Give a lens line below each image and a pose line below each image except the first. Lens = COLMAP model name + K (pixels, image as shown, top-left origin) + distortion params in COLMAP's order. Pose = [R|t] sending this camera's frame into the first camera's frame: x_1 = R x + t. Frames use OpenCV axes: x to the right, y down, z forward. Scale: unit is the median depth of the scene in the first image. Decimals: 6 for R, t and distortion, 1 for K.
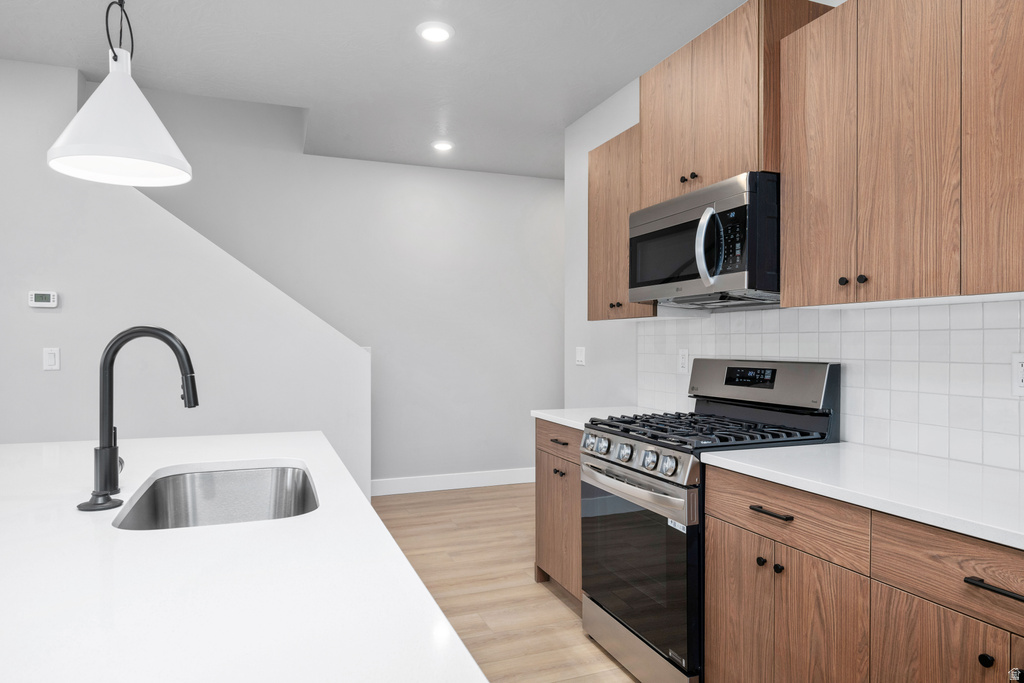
lens RADIAL K [[648.5, 0, 510.1], [0, 648.5, 345.3], [0, 0, 1]] dist [0.004710, 0.001523]
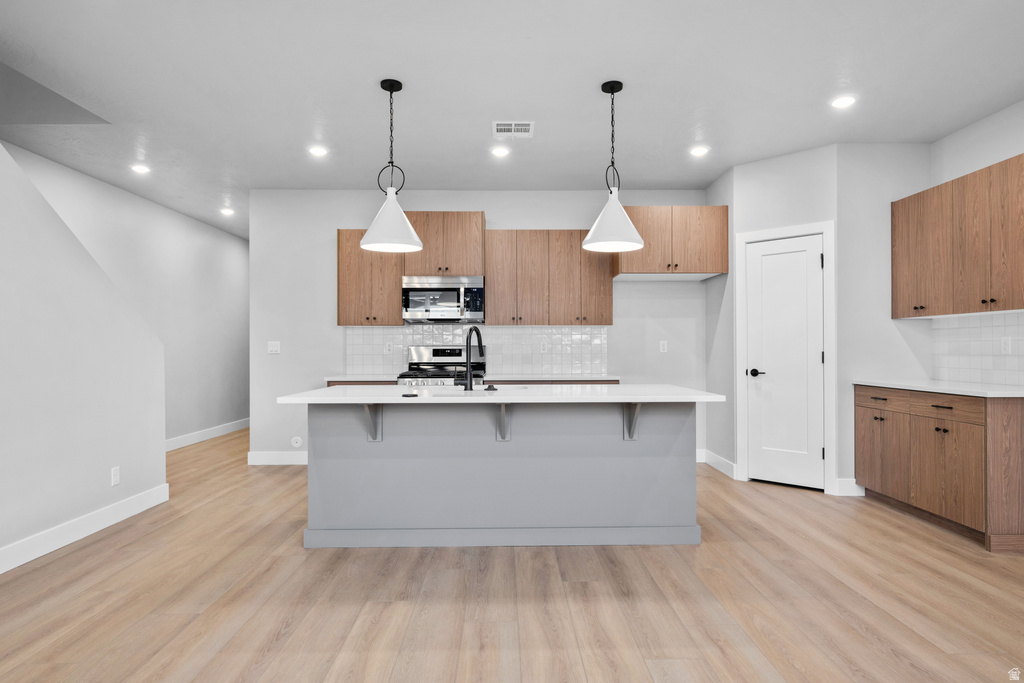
lens RADIAL K [[582.4, 0, 513.0], [0, 582.4, 343.7], [0, 0, 1]] dist [-0.002483, -0.000963]
pose [[0.341634, 0.006783, 0.939809, -1.664010], [0.006101, 0.999937, -0.009434, 0.039367], [-0.939813, 0.008957, 0.341571, 0.030115]]
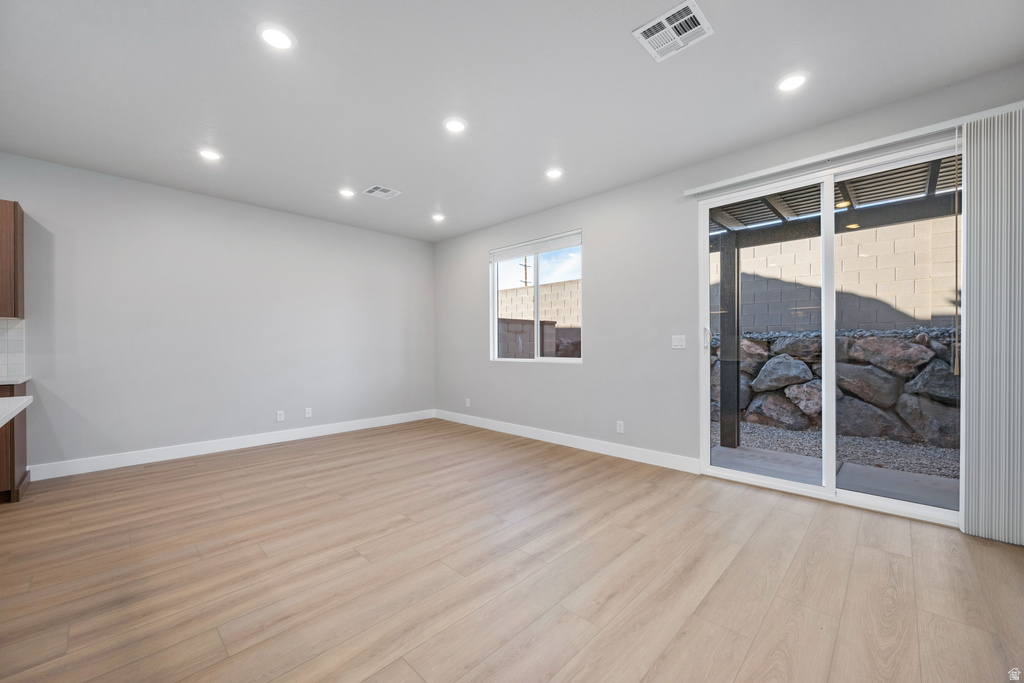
lens RADIAL K [[400.9, 0, 506.3], [0, 400.9, 345.5], [0, 0, 1]] dist [0.003745, 0.000124]
pose [[-0.911436, 0.003504, -0.411426, -0.899206], [0.001582, 0.999986, 0.005011, 0.034925], [0.411438, 0.003916, -0.911429, 1.152898]]
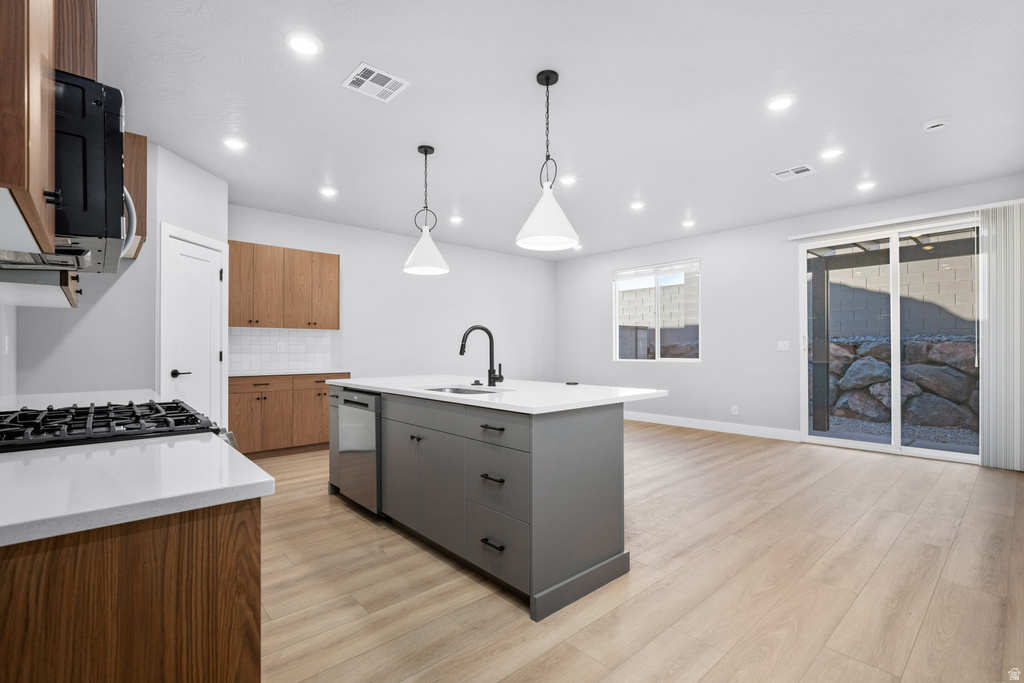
lens RADIAL K [[462.5, 0, 510.7], [0, 462.5, 346.0], [0, 0, 1]] dist [0.013155, -0.001198]
pose [[-0.935247, -0.000831, -0.353994, -0.002420], [0.000422, 0.999994, -0.003465, 0.038787], [0.353994, -0.003390, -0.935241, 1.749781]]
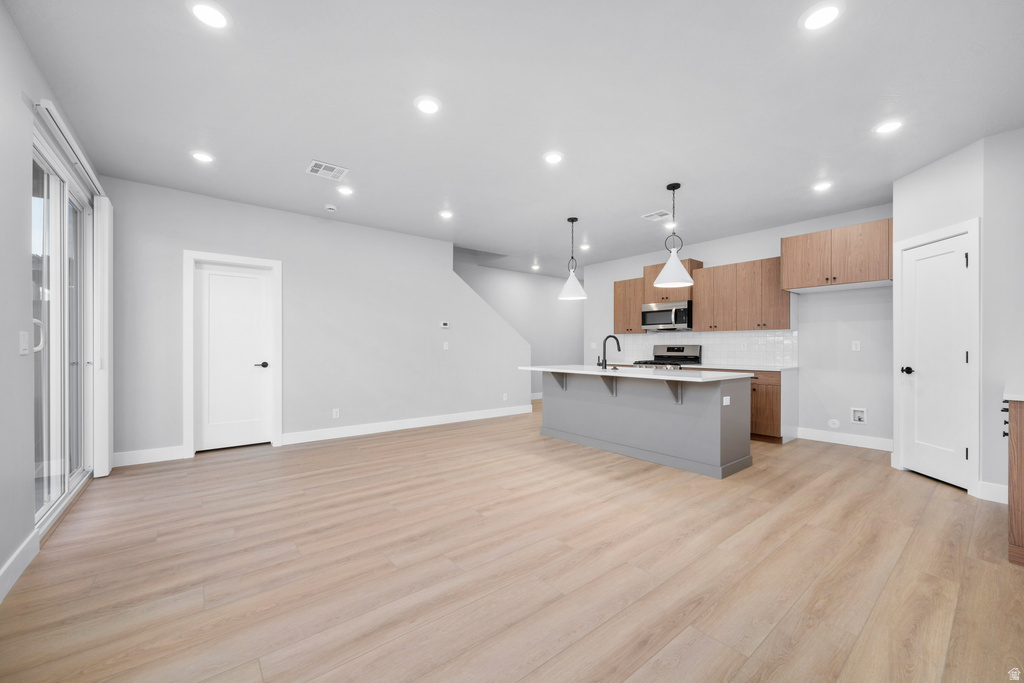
lens RADIAL K [[400.9, 0, 513.7], [0, 400.9, 347.3], [0, 0, 1]] dist [0.003745, 0.000124]
pose [[0.949901, -0.001238, 0.312547, -1.353583], [0.001523, 0.999999, -0.000667, 0.038047], [-0.312546, 0.001109, 0.949902, -1.015873]]
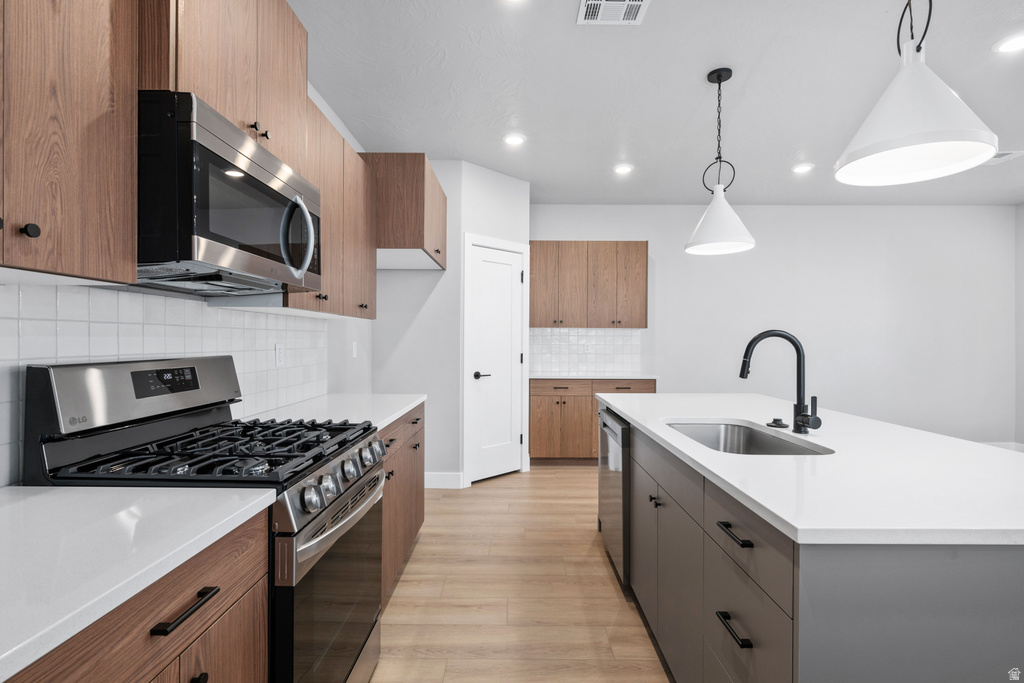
lens RADIAL K [[493.1, 0, 514.5], [0, 493.1, 341.7], [0, 0, 1]] dist [0.004989, -0.000452]
pose [[-0.933486, -0.005173, 0.358578, -0.240829], [-0.003041, 0.999974, 0.006511, -0.003359], [-0.358602, 0.004987, -0.933477, 1.471222]]
